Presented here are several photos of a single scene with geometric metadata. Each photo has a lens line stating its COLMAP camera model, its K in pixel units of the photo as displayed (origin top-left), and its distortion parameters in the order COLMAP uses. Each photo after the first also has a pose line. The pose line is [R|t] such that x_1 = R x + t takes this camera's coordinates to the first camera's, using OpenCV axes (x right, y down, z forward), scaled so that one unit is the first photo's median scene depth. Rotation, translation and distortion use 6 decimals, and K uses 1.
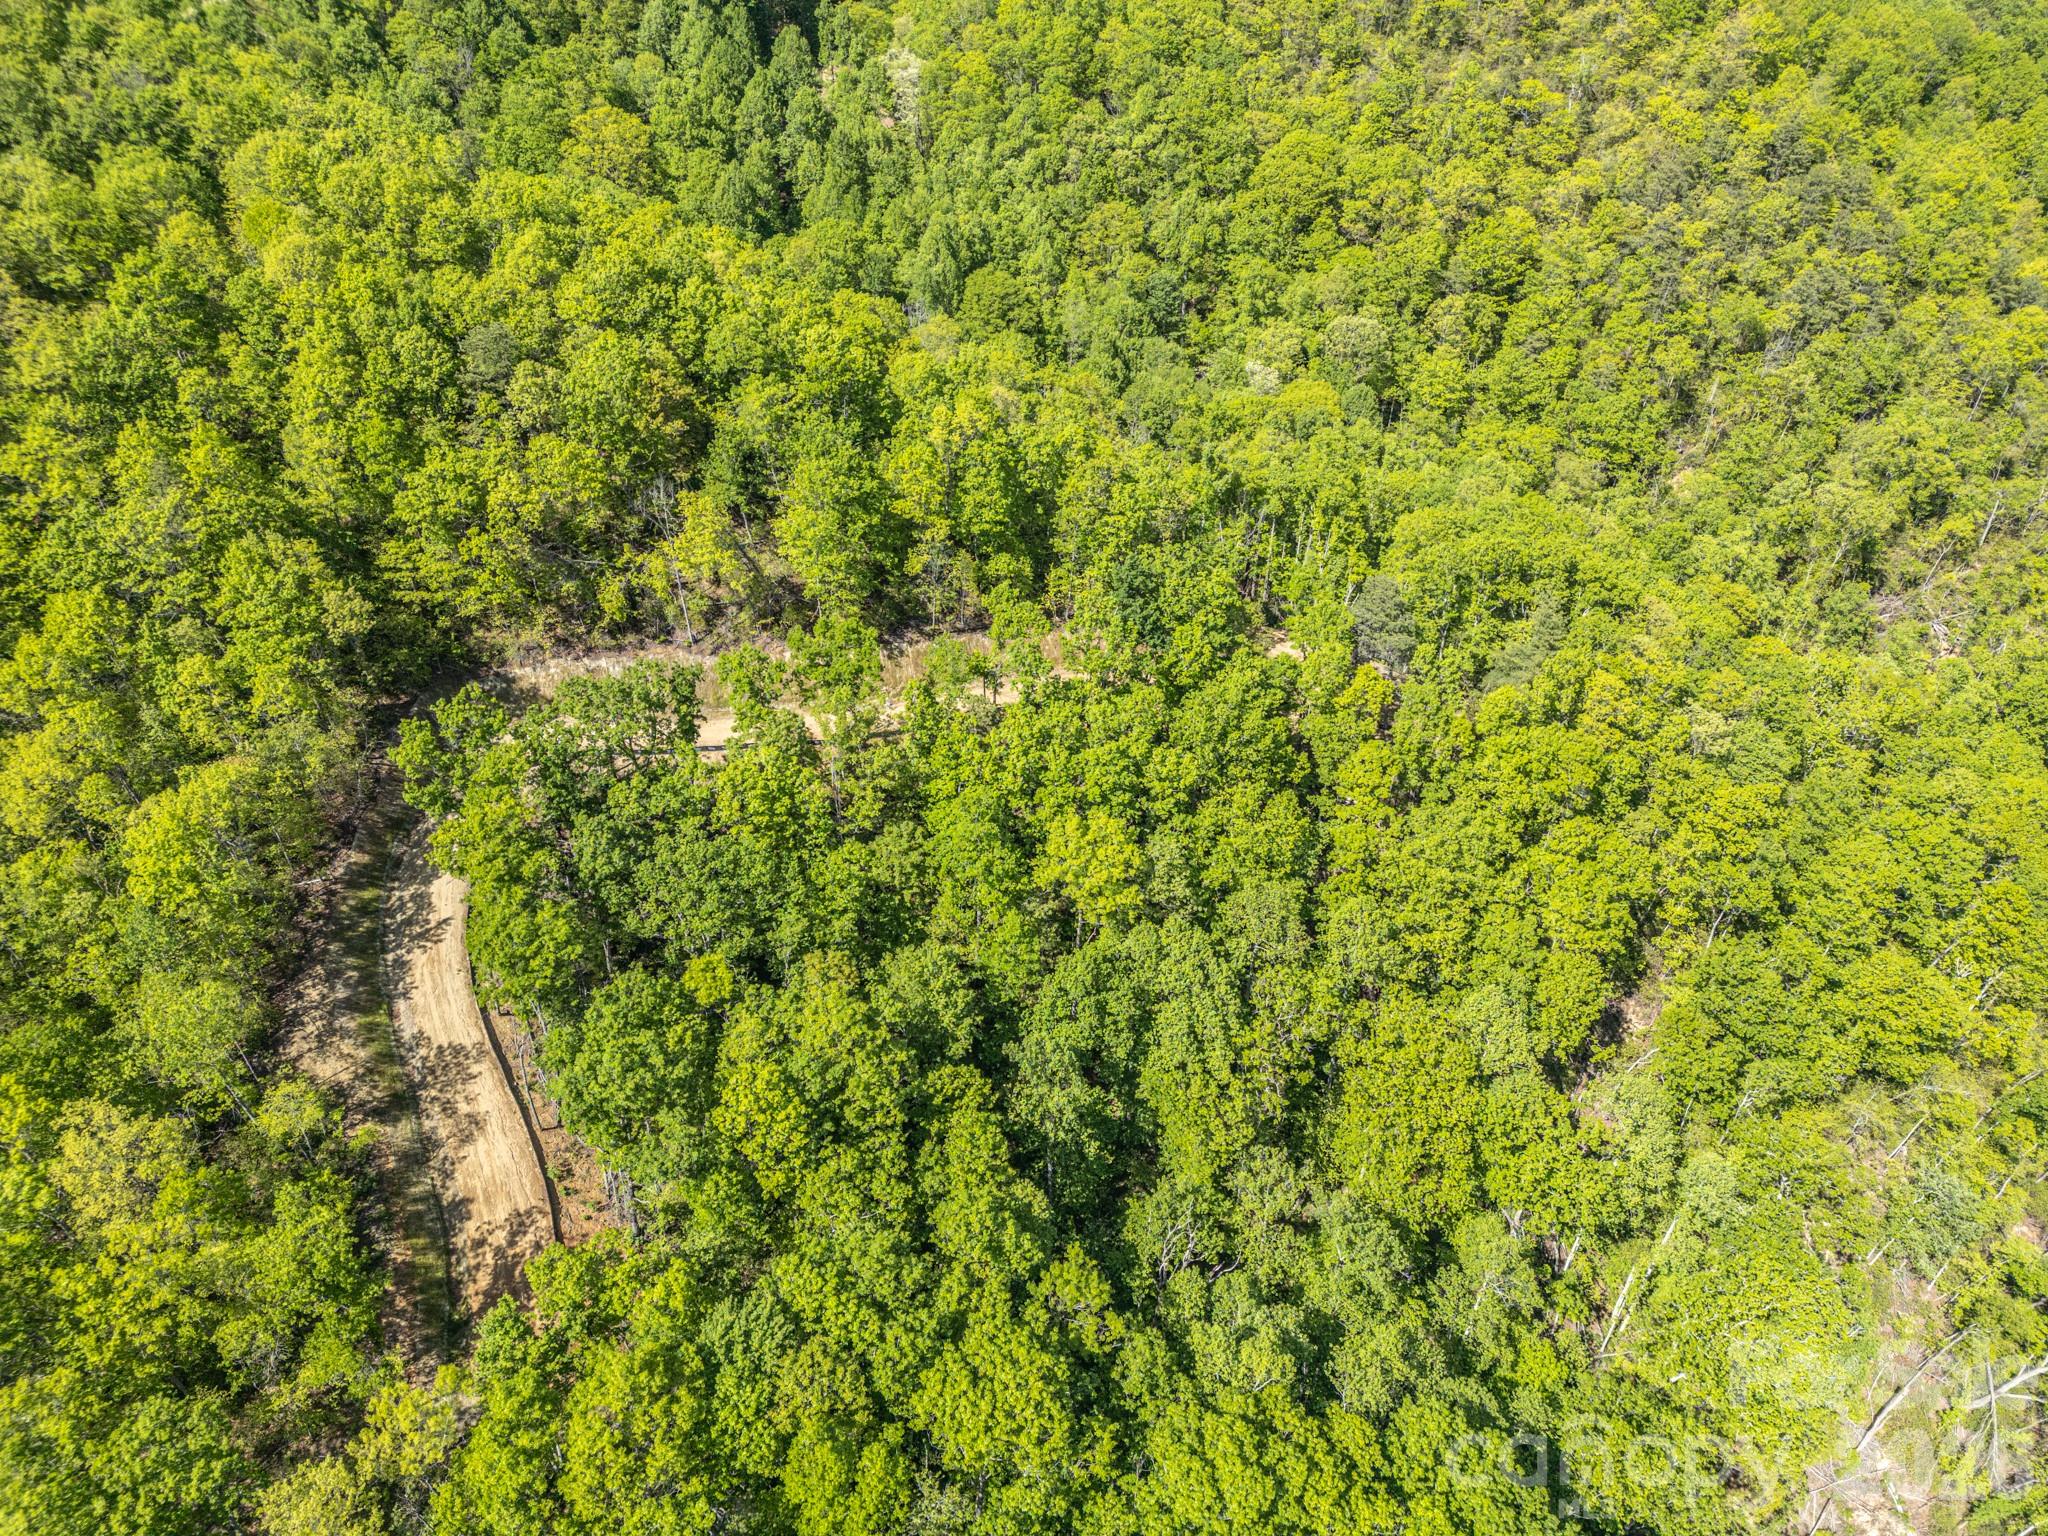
lens RADIAL K [[1457.2, 0, 1018.4], [0, 1457.2, 759.6], [0, 0, 1]] dist [0.085188, -0.075415]
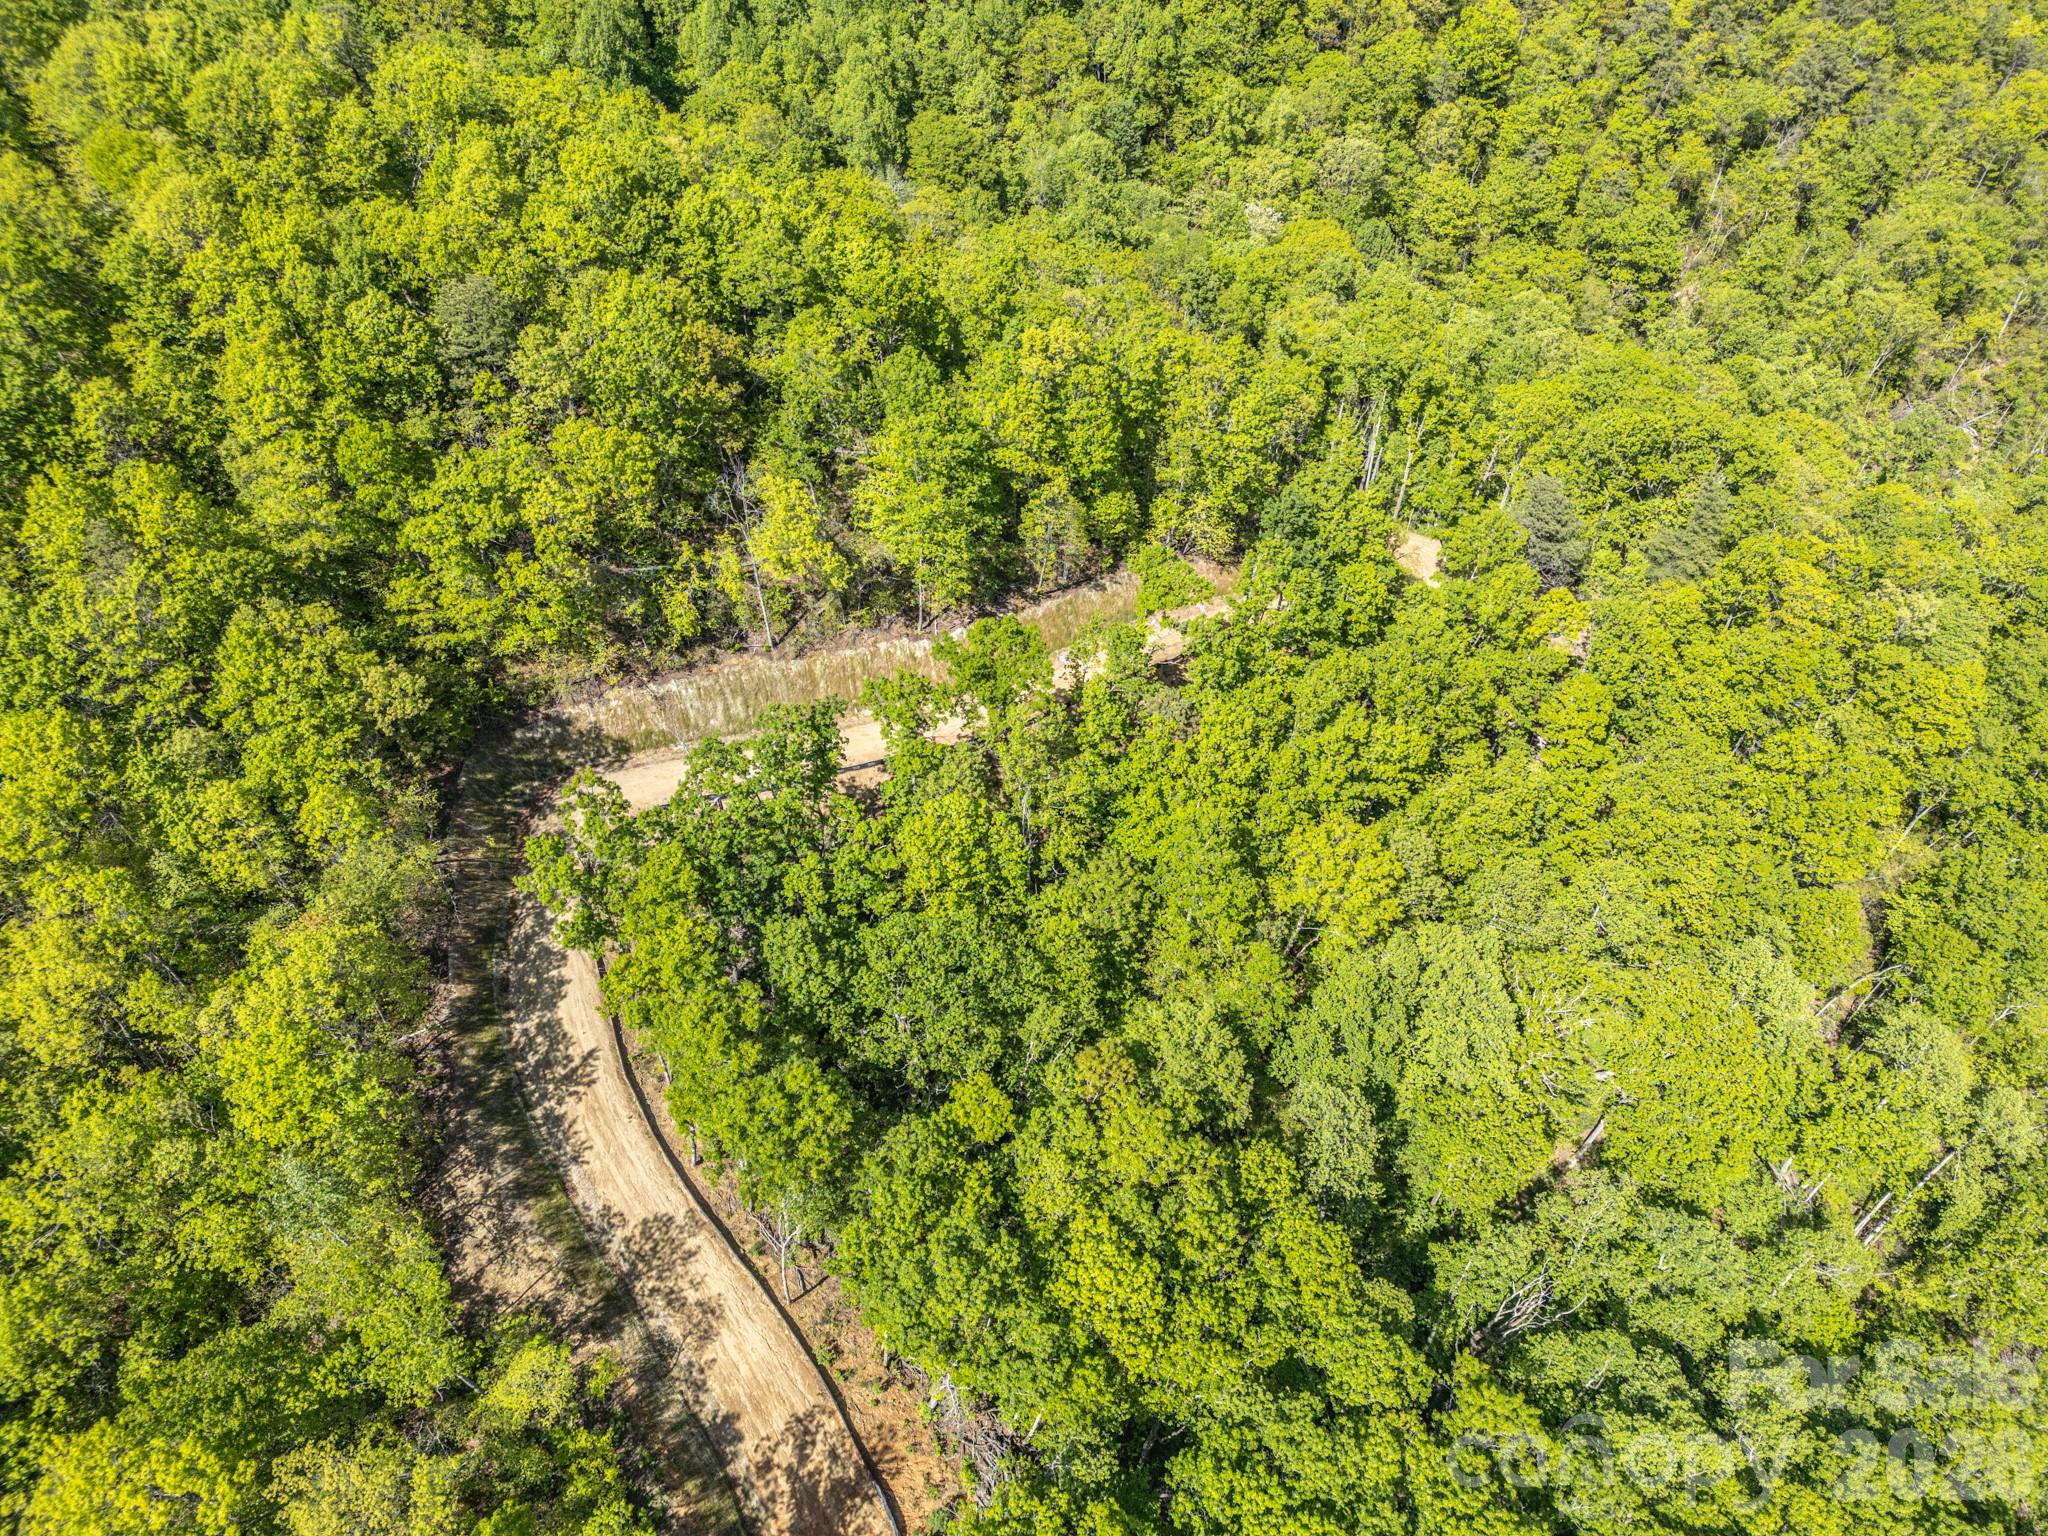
lens RADIAL K [[1457.2, 0, 1018.4], [0, 1457.2, 759.6], [0, 0, 1]] dist [0.085188, -0.075415]
pose [[0.983075, -0.131896, 0.127152, -0.206755], [0.113984, 0.983693, 0.139126, -0.121135], [-0.143428, -0.122278, 0.982078, 0.157879]]
